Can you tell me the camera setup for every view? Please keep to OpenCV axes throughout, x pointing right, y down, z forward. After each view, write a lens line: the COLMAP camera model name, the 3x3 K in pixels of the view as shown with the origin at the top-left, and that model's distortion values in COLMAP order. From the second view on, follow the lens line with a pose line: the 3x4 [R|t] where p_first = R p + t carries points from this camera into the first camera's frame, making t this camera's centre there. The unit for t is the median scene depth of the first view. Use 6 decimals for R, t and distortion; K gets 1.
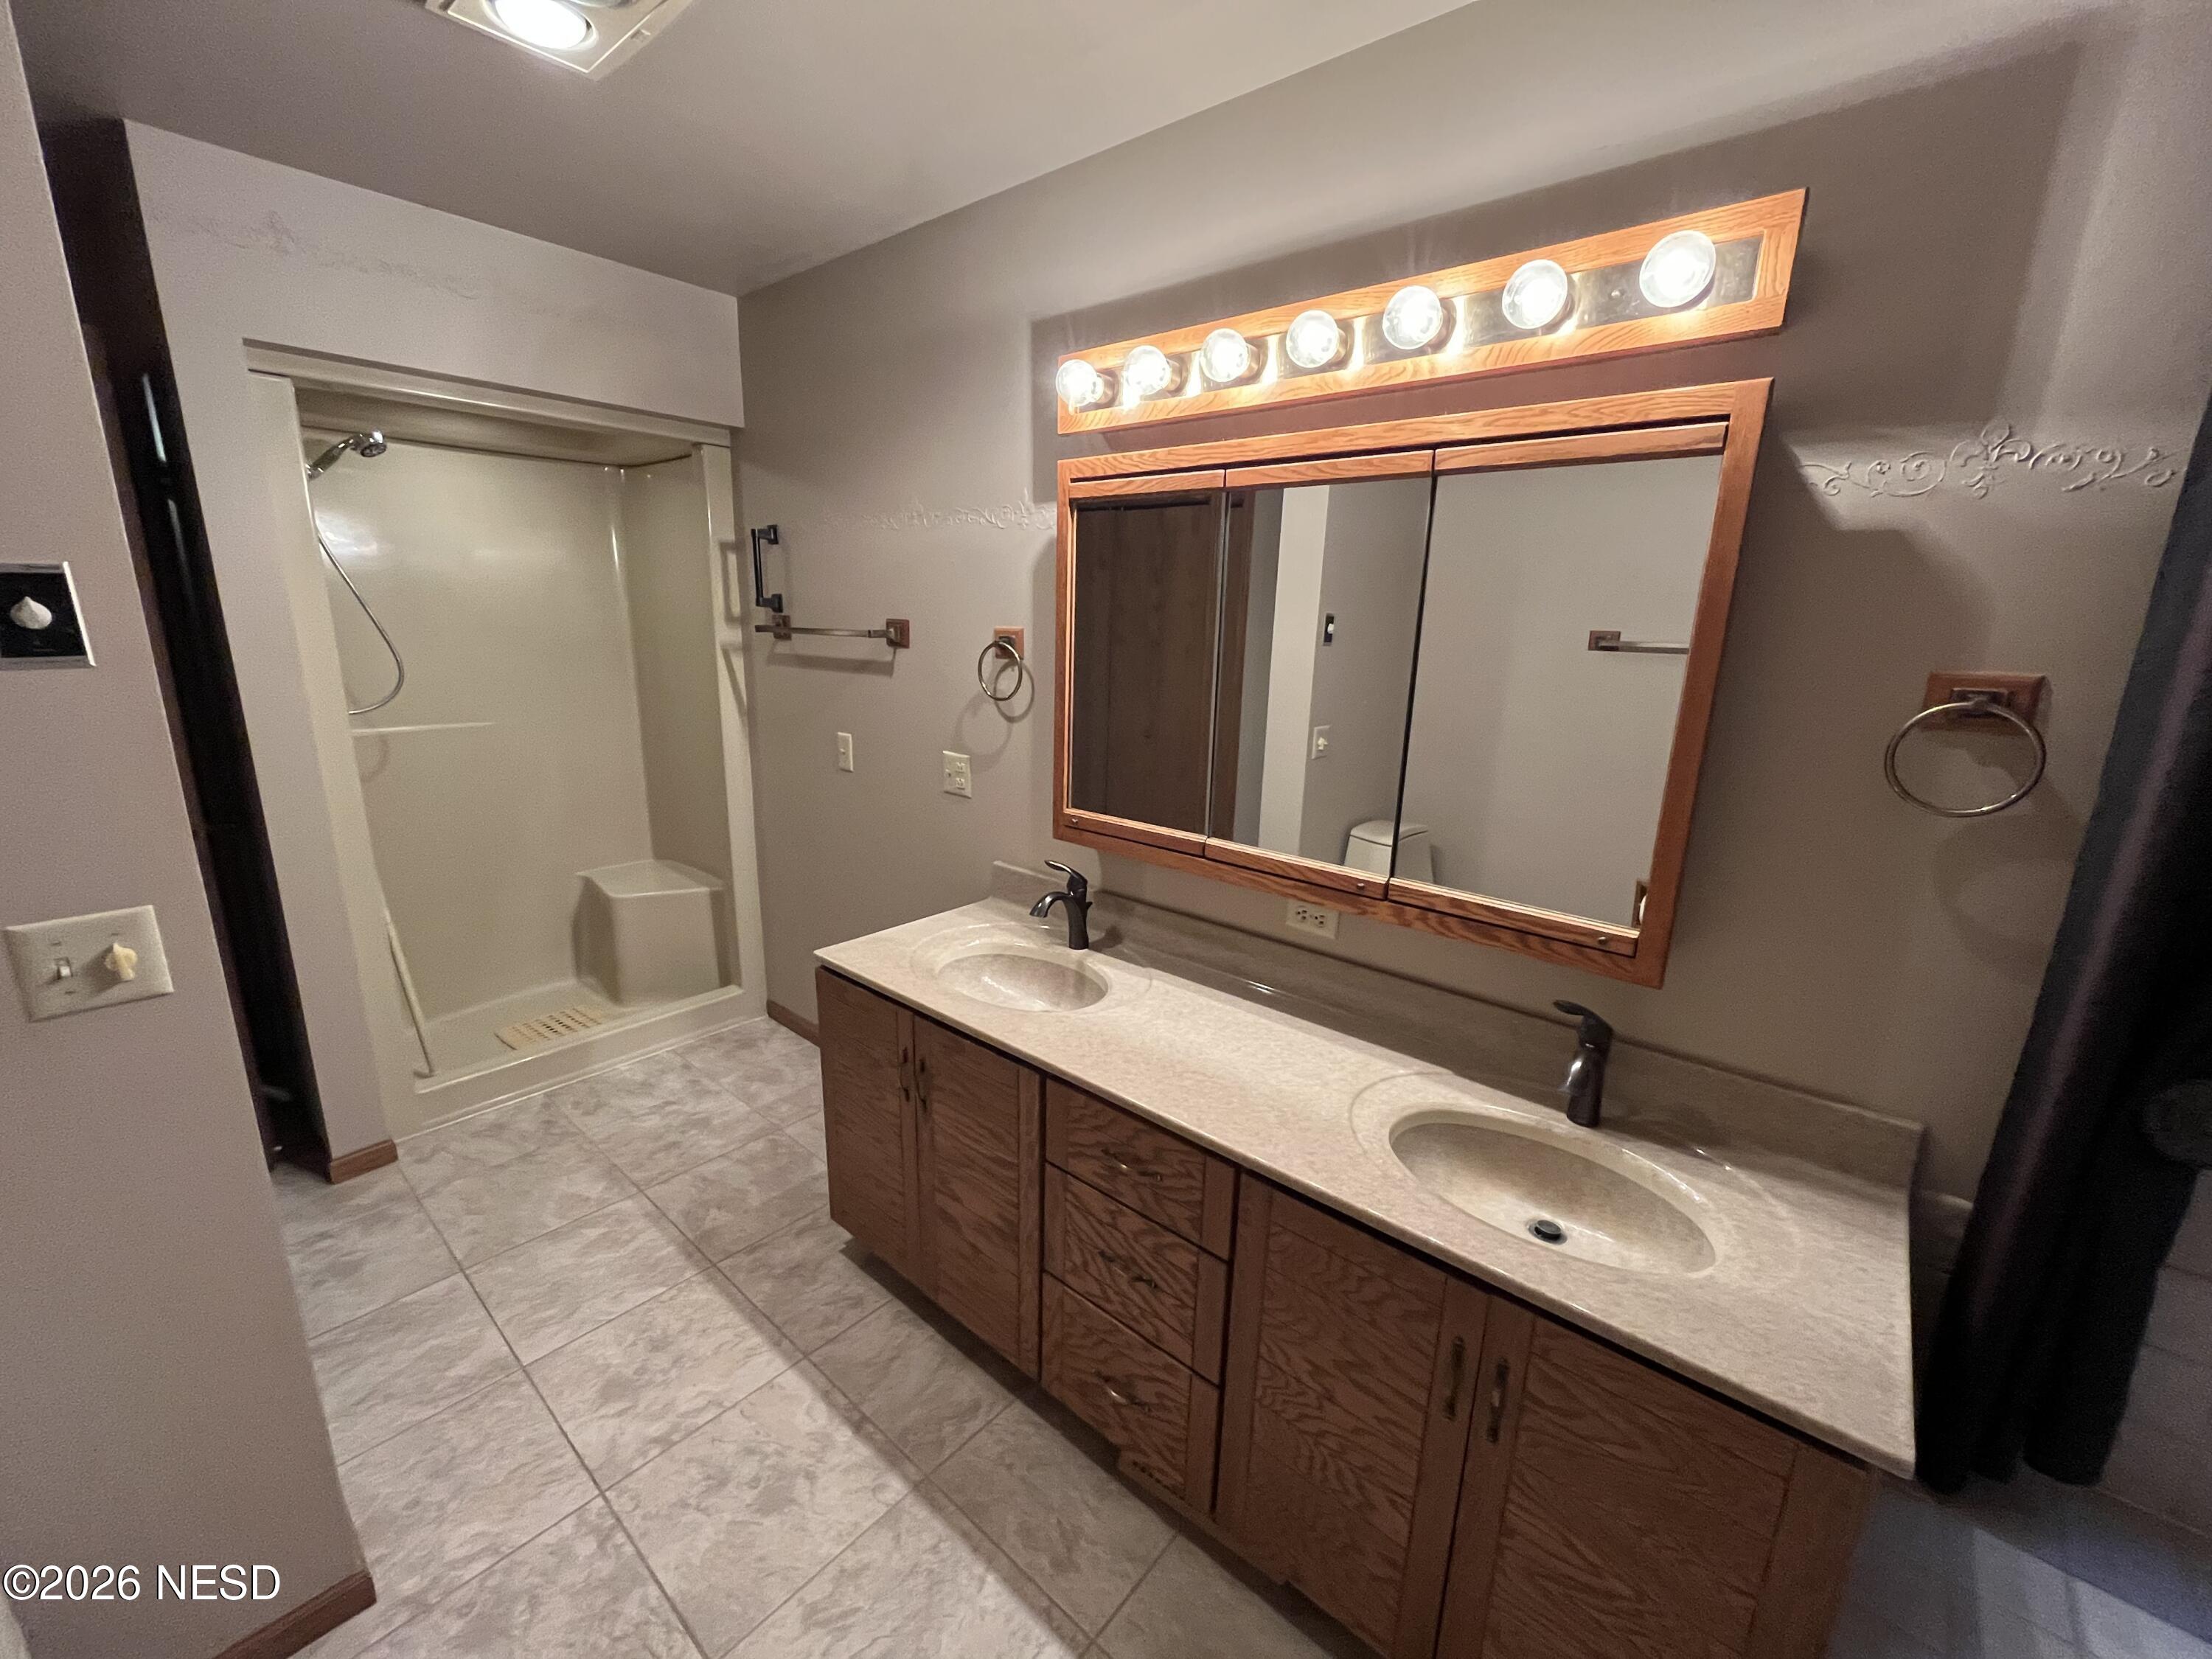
lens RADIAL K [[892.7, 0, 1106.7], [0, 892.7, 833.1], [0, 0, 1]] dist [-0.002363, 0.000509]
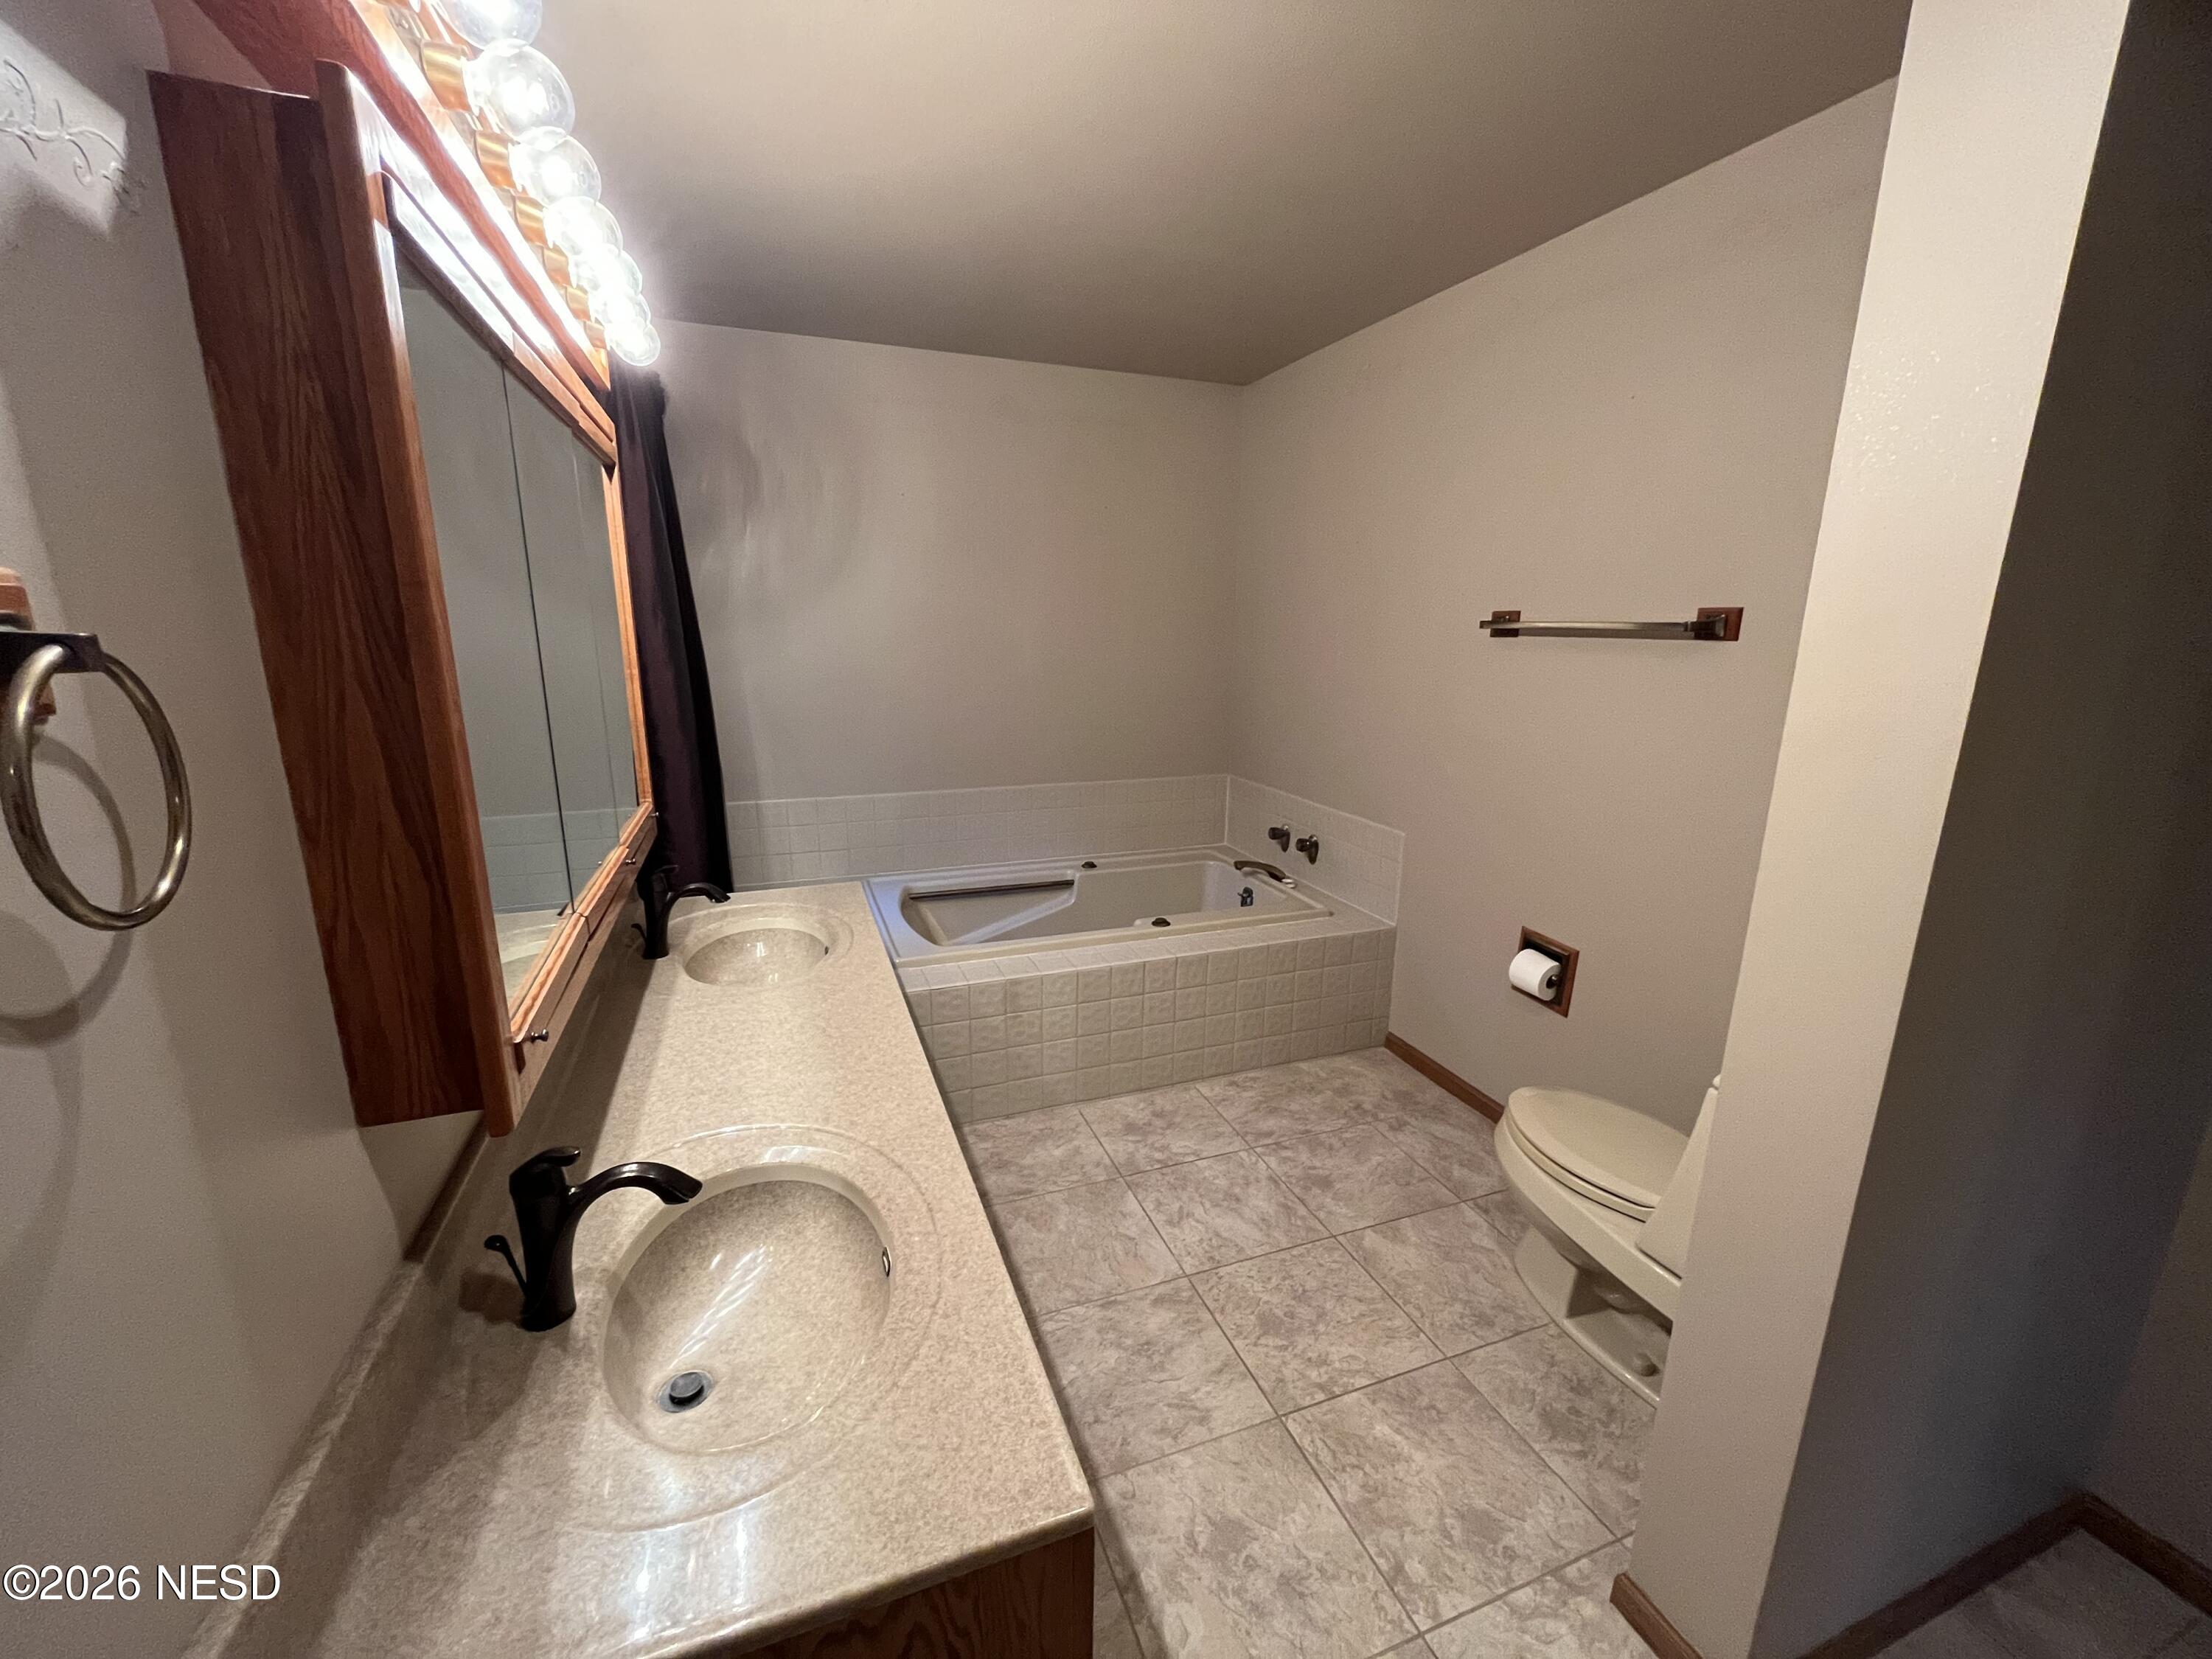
lens RADIAL K [[892.7, 0, 1107.5], [0, 892.7, 831.1], [0, 0, 1]] dist [-0.002363, 0.000509]
pose [[-0.878153, -0.141615, 0.456939, -0.607880], [0.086334, 0.892580, 0.442546, -0.355754], [-0.470526, 0.428072, -0.771596, 1.529106]]
